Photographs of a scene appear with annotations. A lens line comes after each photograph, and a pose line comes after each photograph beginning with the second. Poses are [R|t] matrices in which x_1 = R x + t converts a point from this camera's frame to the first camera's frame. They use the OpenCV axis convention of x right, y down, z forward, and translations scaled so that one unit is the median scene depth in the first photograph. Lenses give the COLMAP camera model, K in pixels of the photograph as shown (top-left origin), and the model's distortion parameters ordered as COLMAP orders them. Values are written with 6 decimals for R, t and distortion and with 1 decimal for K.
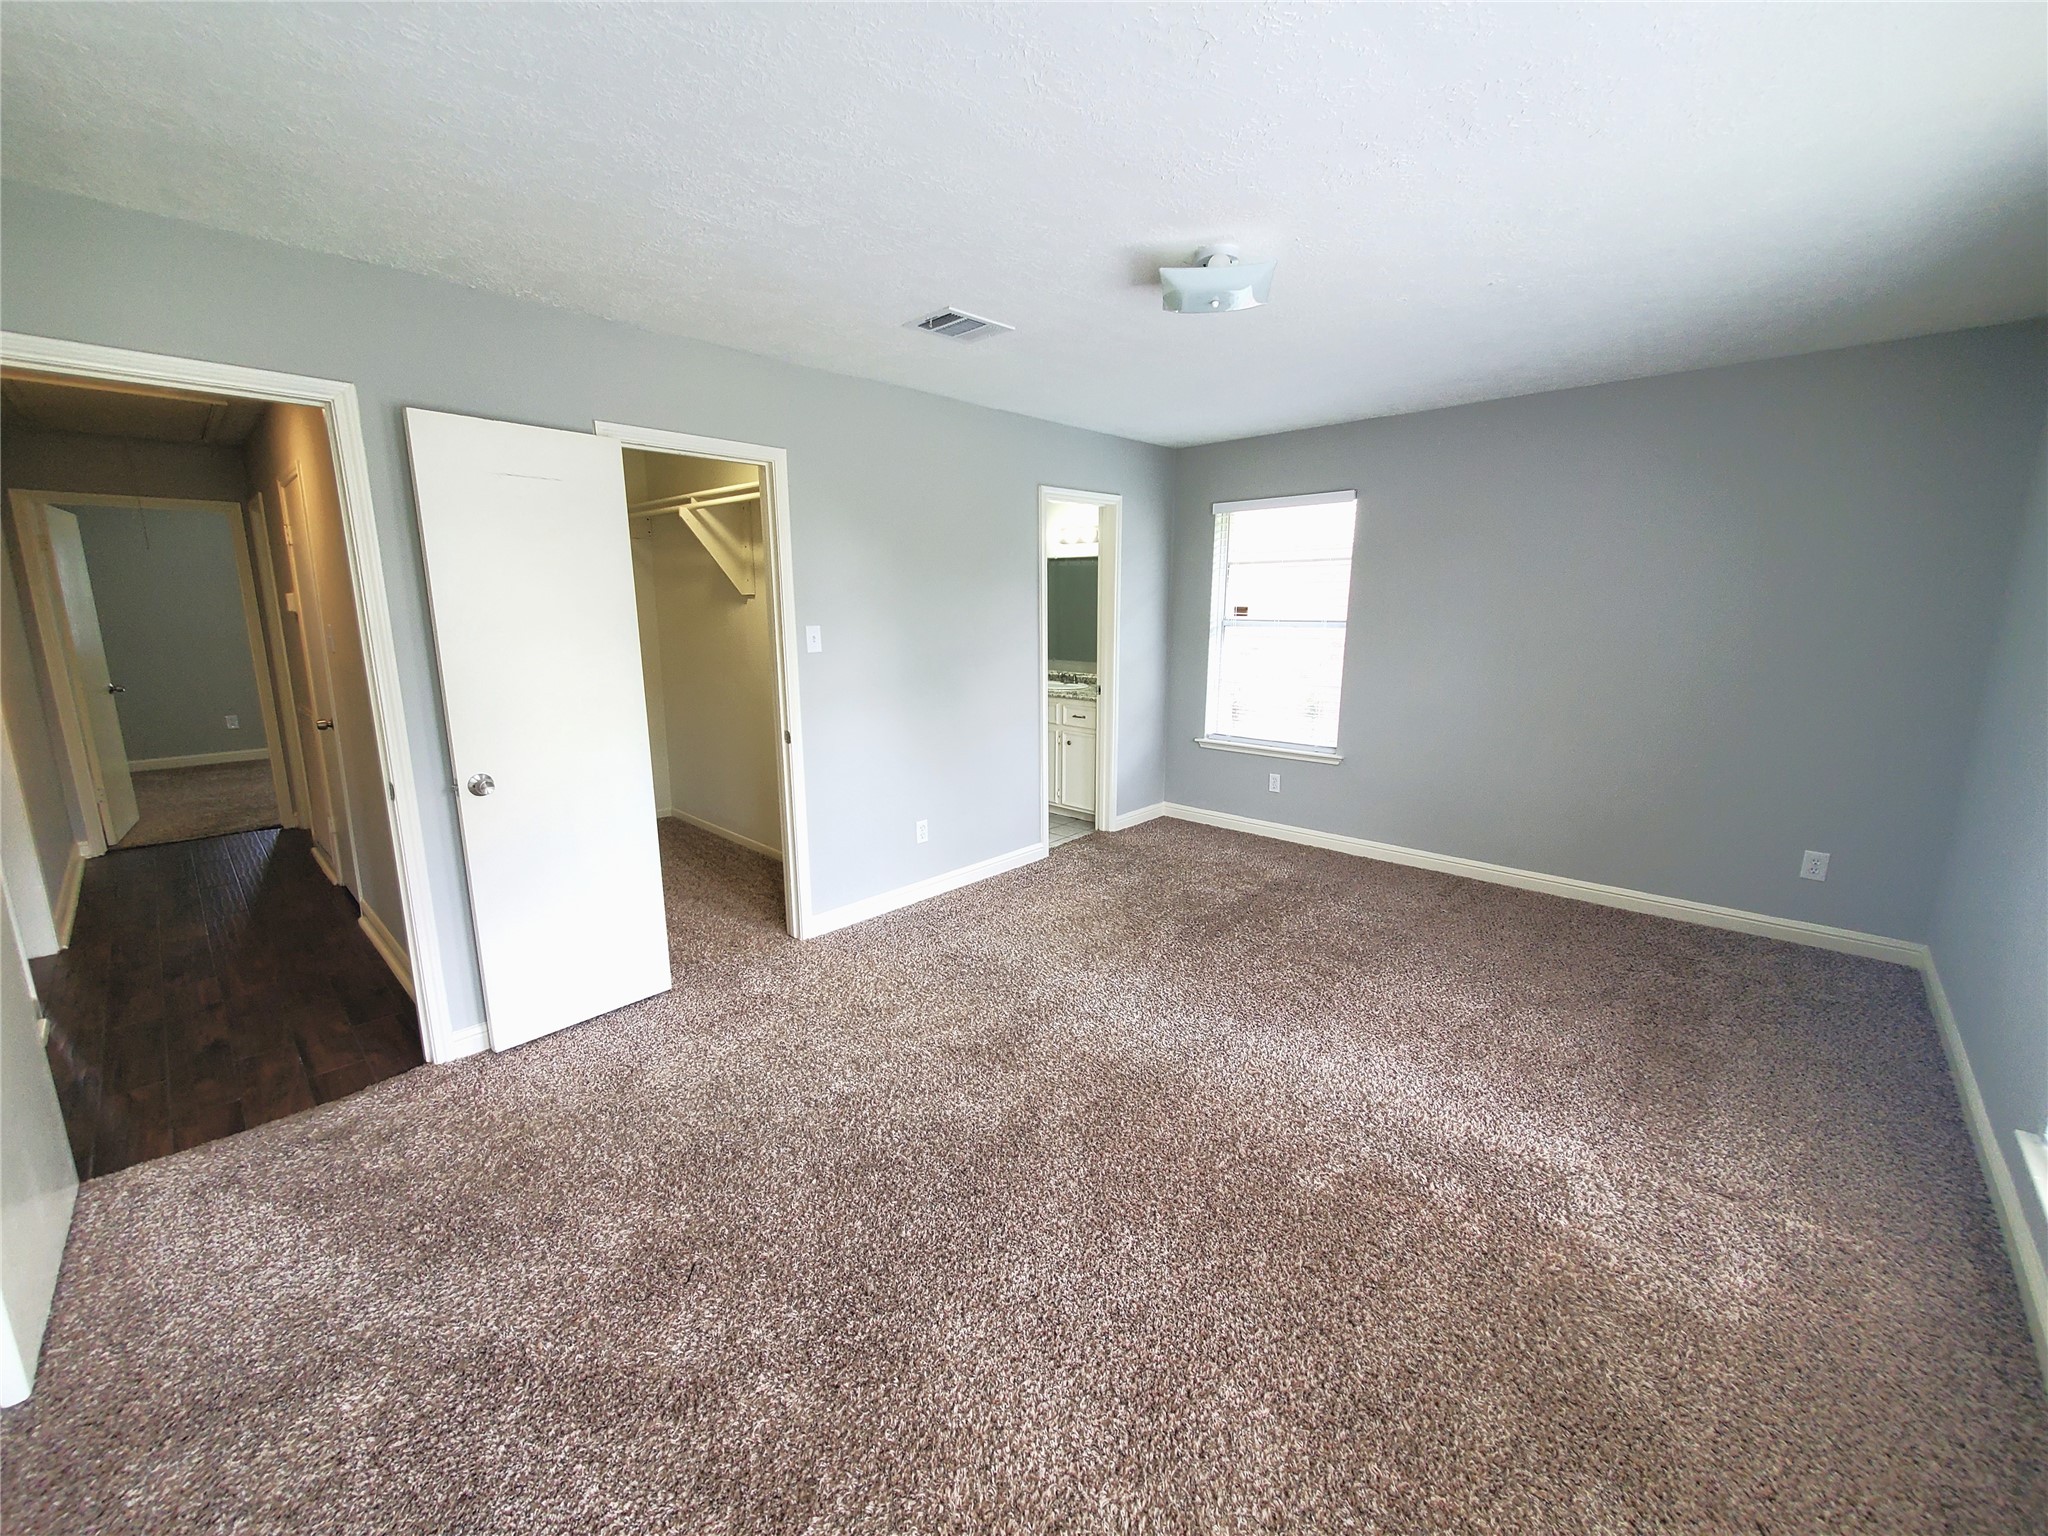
lens RADIAL K [[826.9, 0, 1030.3], [0, 826.9, 759.3], [0, 0, 1]] dist [-0.003210, -0.000829]
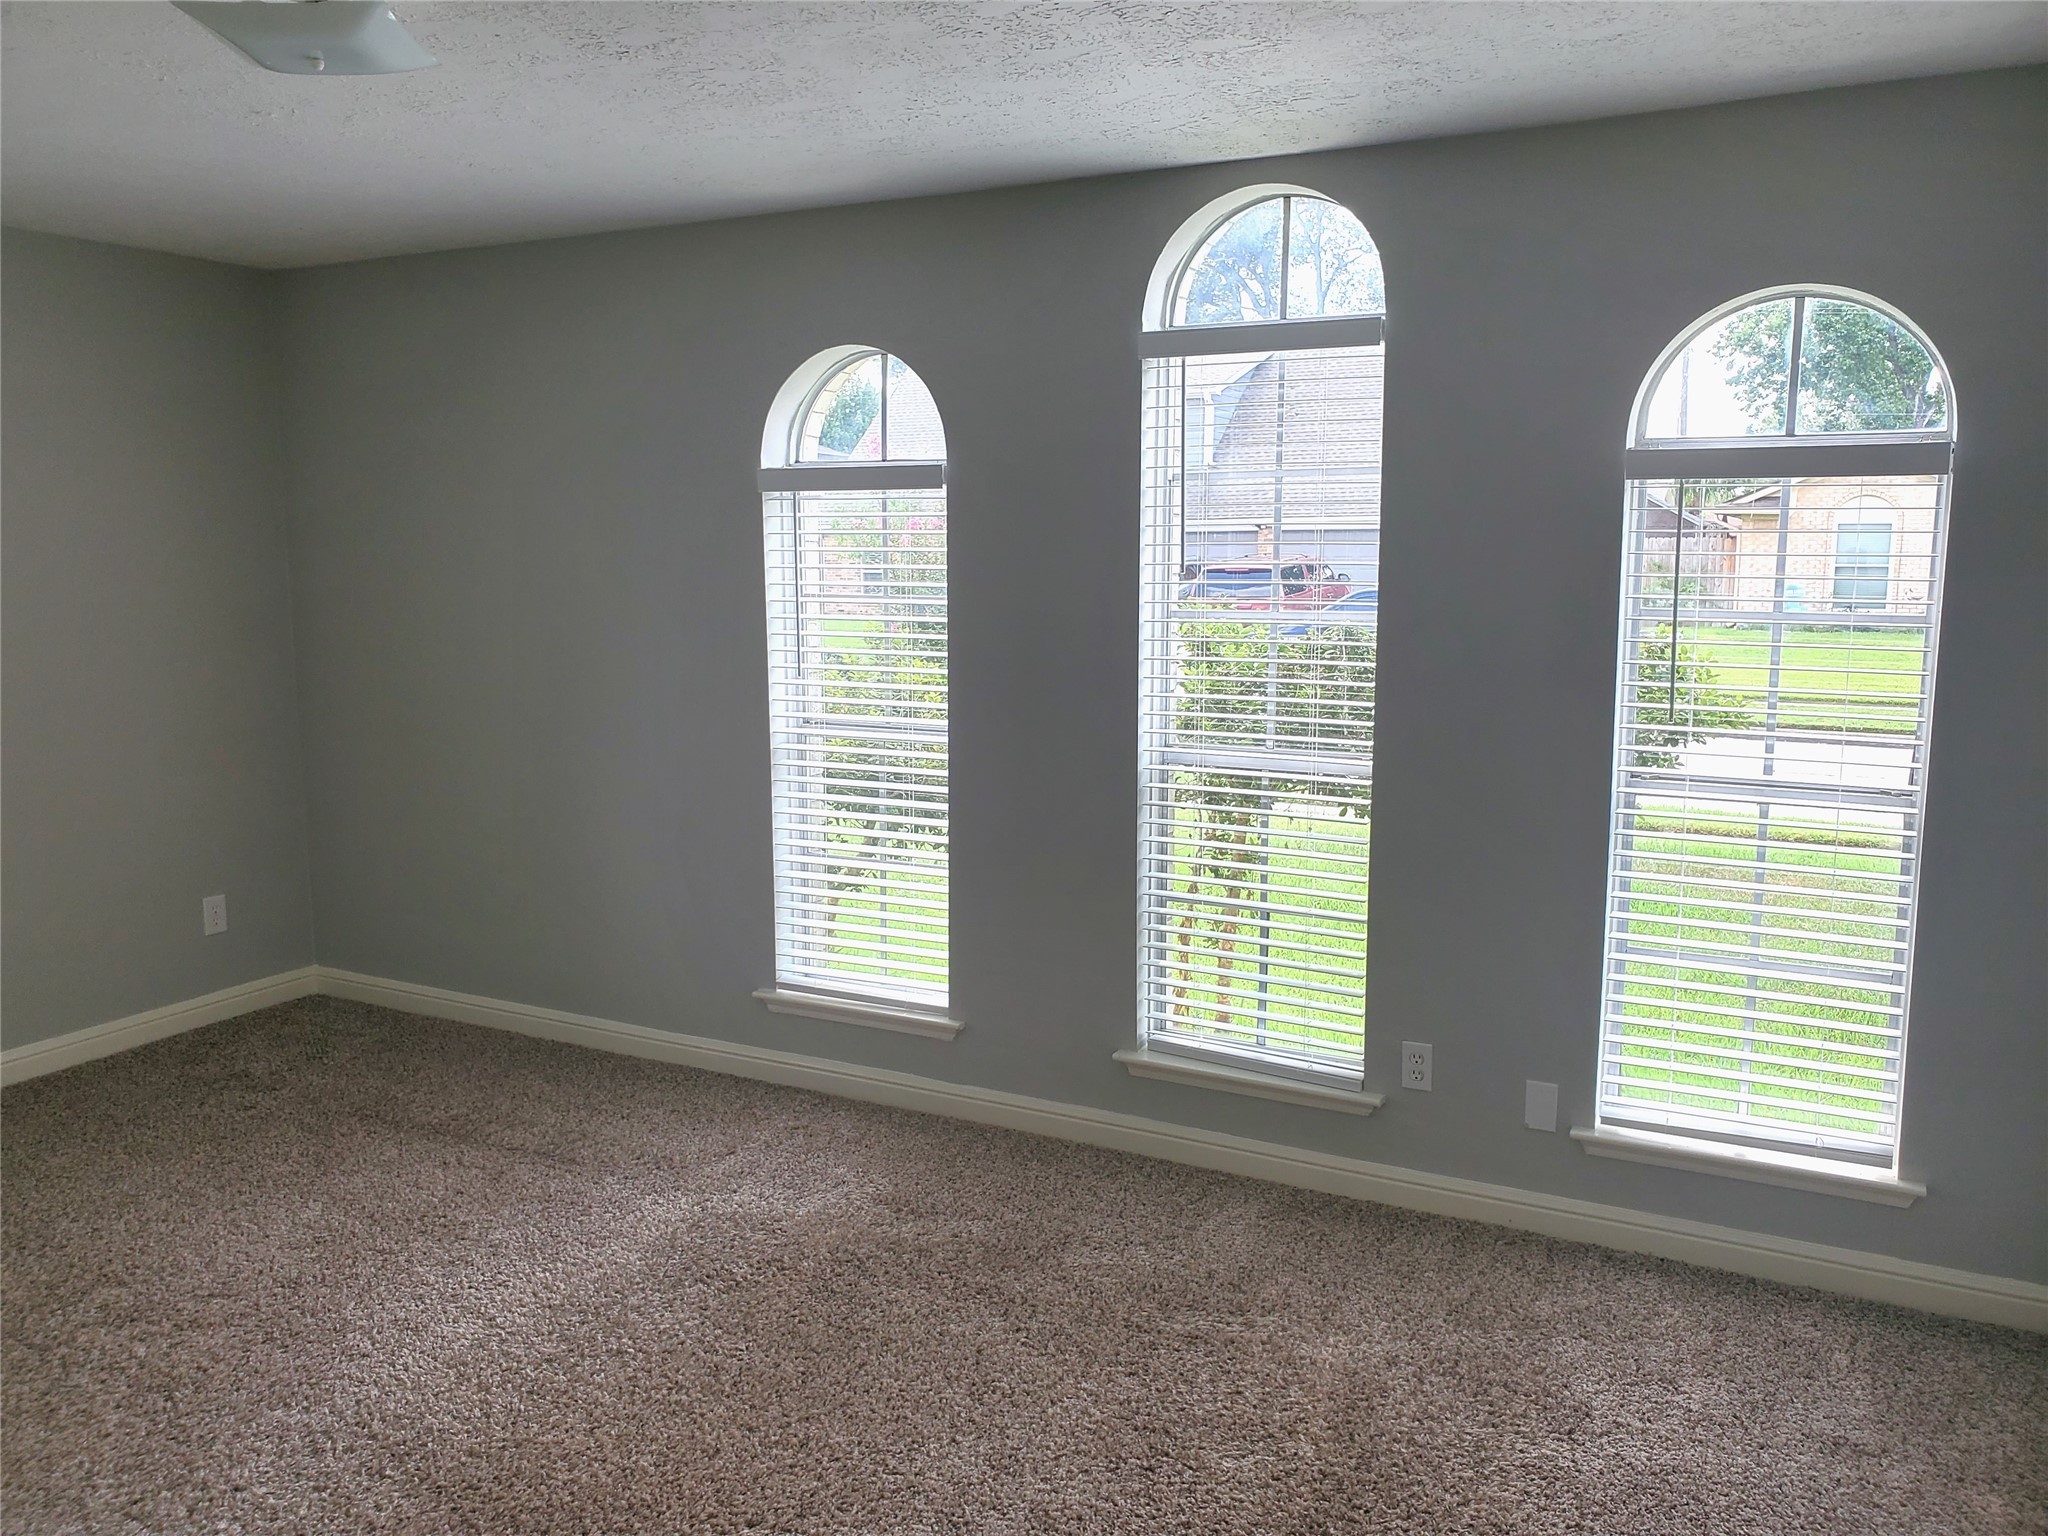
lens RADIAL K [[1603.0, 0, 979.0], [0, 1603.0, 772.9], [0, 0, 1]] dist [0.021715, -0.009242]
pose [[-0.244540, -0.132056, 0.960605, -0.570177], [0.186731, 0.965725, 0.180296, -0.120708], [-0.951489, 0.223464, -0.211499, 0.535250]]
